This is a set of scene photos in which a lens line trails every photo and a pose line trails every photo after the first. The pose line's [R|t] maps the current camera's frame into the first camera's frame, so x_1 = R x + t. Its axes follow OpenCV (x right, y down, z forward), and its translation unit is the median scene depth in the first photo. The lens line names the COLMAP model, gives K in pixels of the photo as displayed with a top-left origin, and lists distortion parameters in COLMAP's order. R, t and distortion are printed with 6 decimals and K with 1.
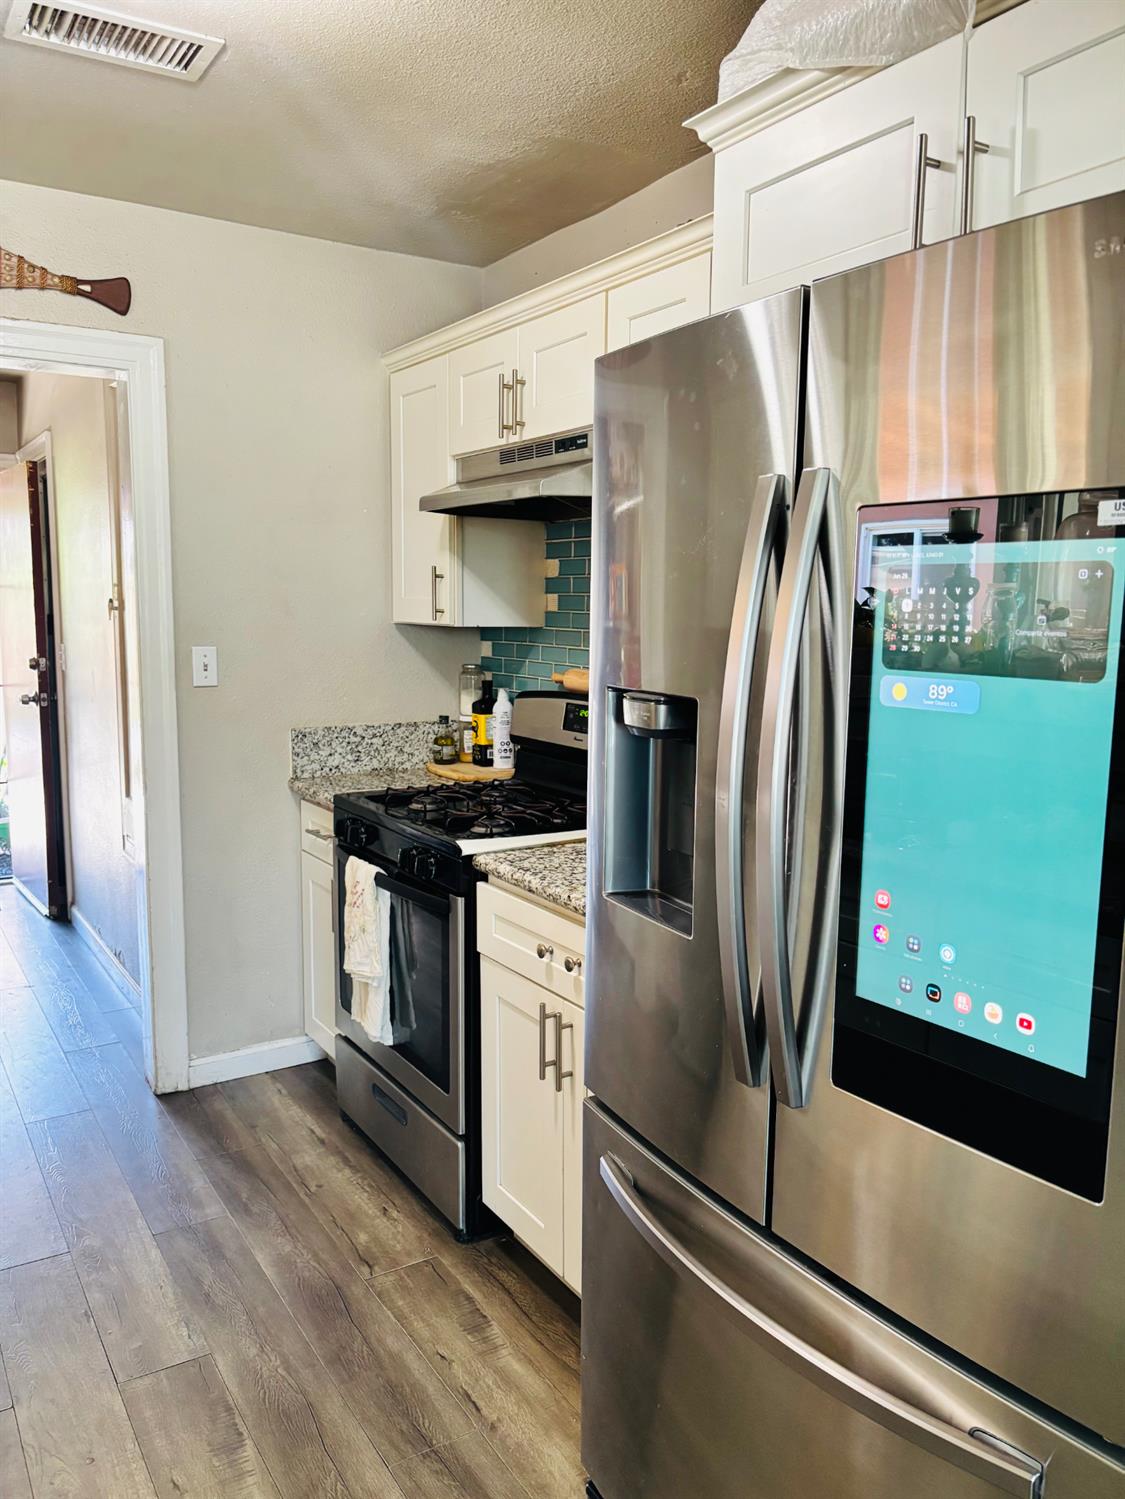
lens RADIAL K [[1132.1, 0, 557.7], [0, 1132.1, 768.4], [0, 0, 1]] dist [0.092753, -0.175762]
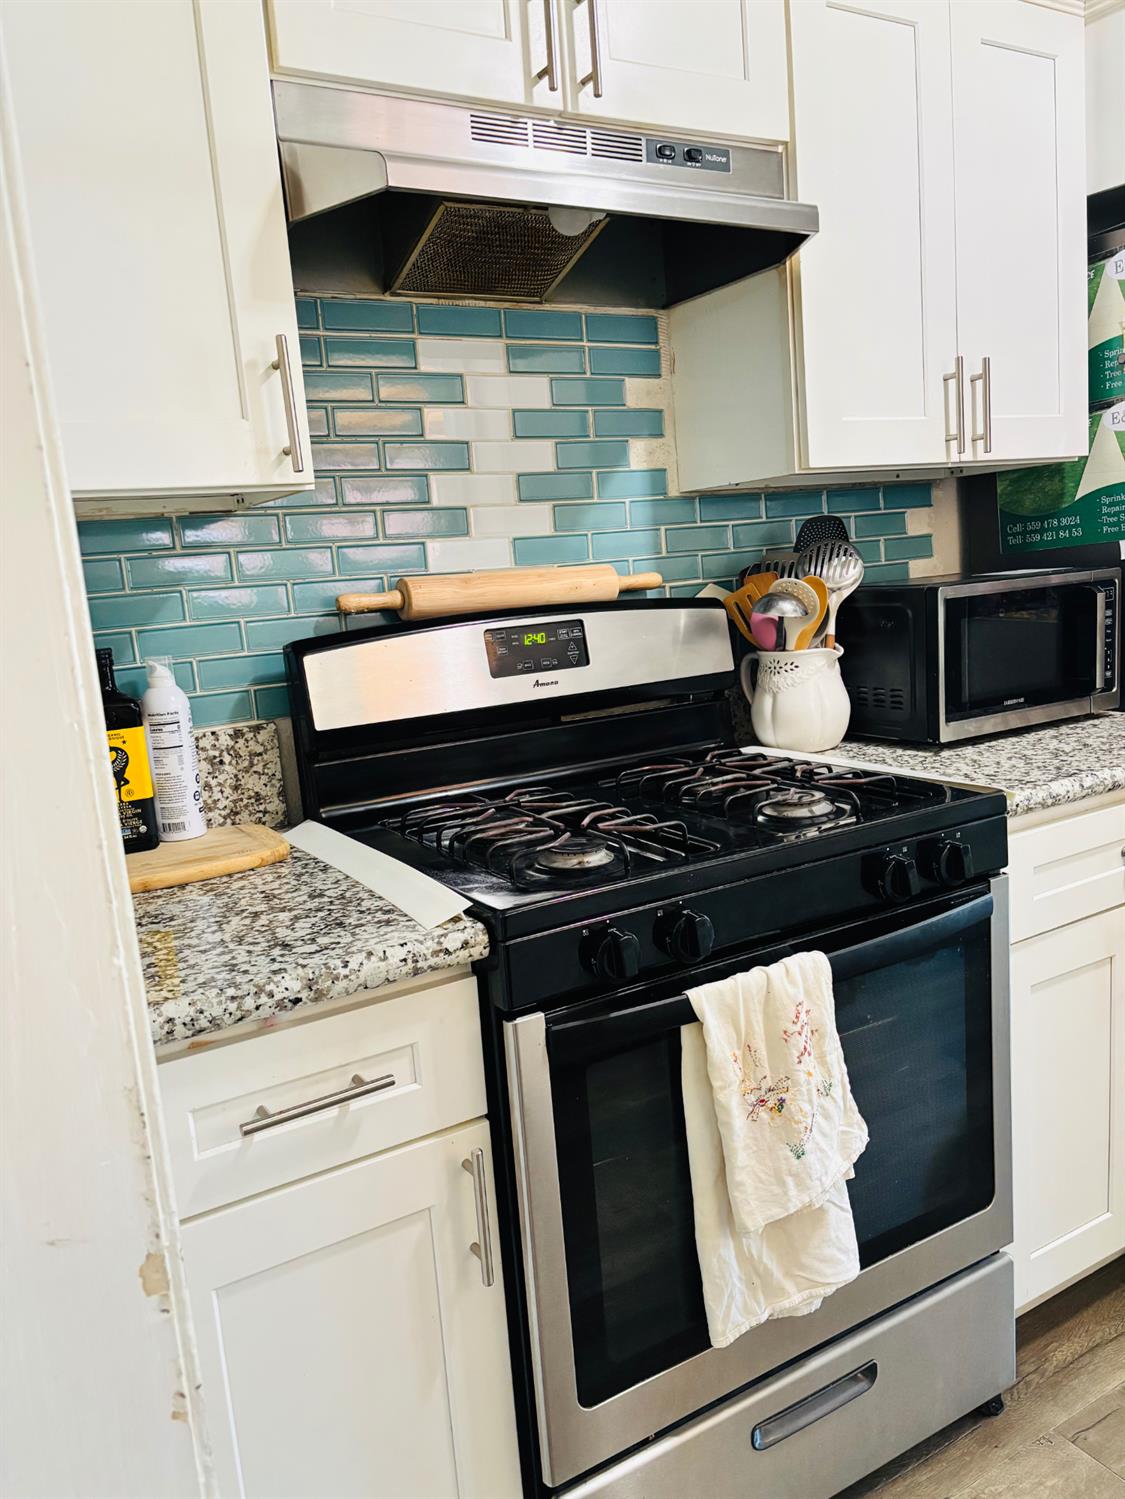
lens RADIAL K [[1142.0, 0, 557.2], [0, 1142.0, 755.1], [0, 0, 1]] dist [0.040452, -0.058605]
pose [[0.028913, -0.185826, 0.982157, -0.673261], [0.223607, 0.958870, 0.174838, -0.109145], [-0.974251, 0.214562, 0.069275, 1.144884]]
